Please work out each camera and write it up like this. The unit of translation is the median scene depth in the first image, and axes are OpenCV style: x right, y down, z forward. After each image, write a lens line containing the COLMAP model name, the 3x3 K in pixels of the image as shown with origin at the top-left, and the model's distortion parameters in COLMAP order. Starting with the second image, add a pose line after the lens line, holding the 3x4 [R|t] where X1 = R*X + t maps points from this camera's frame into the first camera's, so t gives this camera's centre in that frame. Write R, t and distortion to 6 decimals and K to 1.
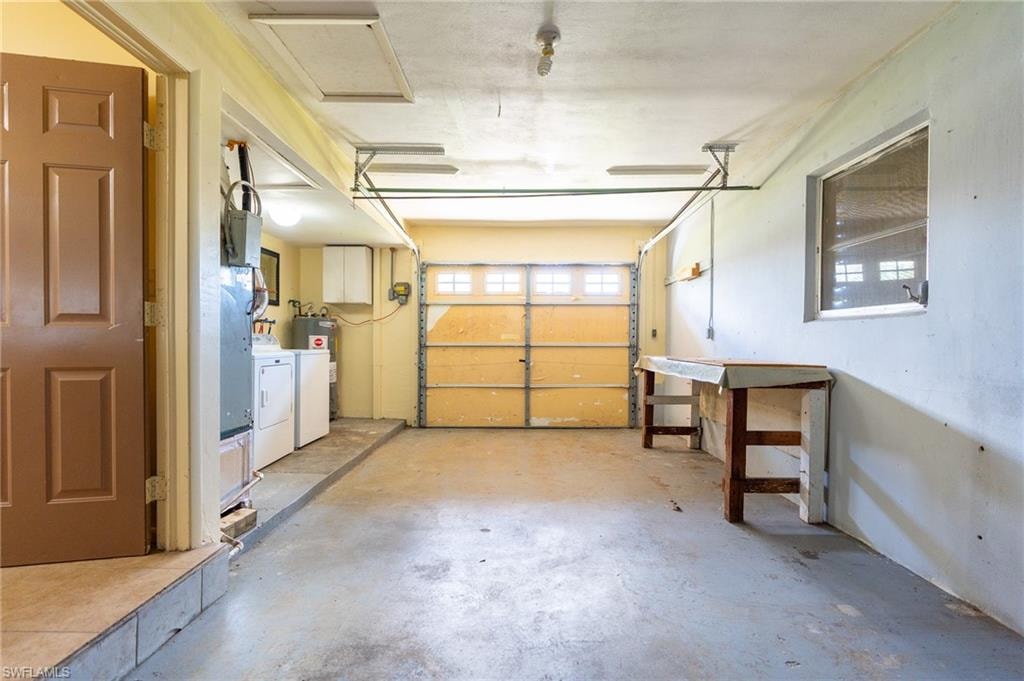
lens RADIAL K [[478.6, 0, 512.0], [0, 478.6, 340.5], [0, 0, 1]] dist [-0.001737, 0.000487]
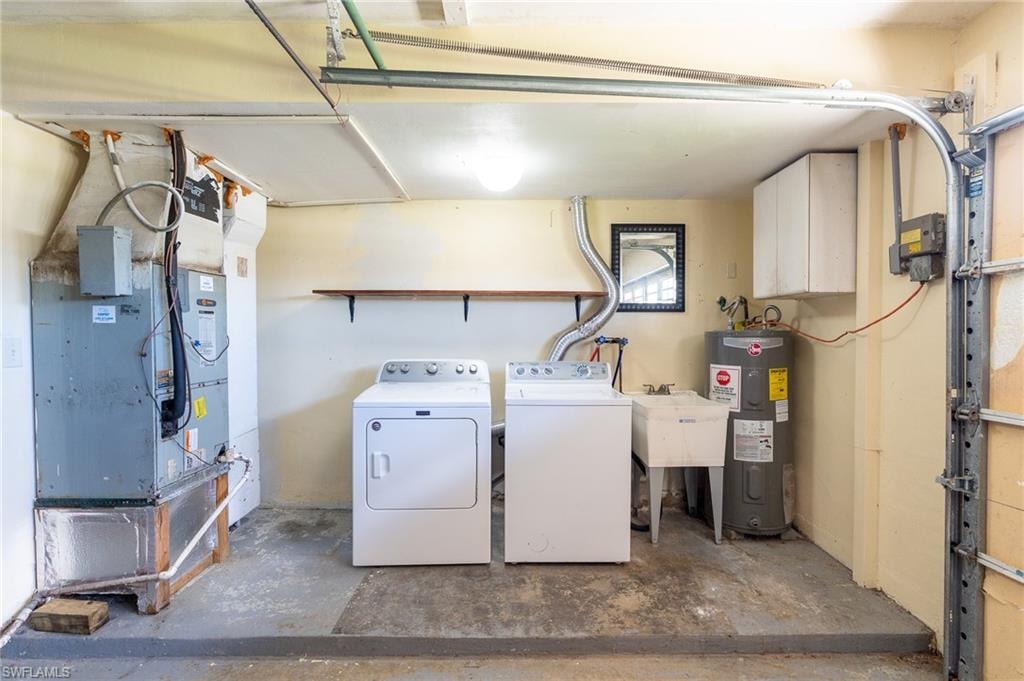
lens RADIAL K [[478.6, 0, 512.0], [0, 478.6, 340.5], [0, 0, 1]] dist [-0.001737, 0.000487]
pose [[0.011740, 0.012767, -0.999850, 0.101484], [0.000760, 0.999918, 0.012776, -0.040527], [0.999931, -0.000910, 0.011729, 0.716462]]
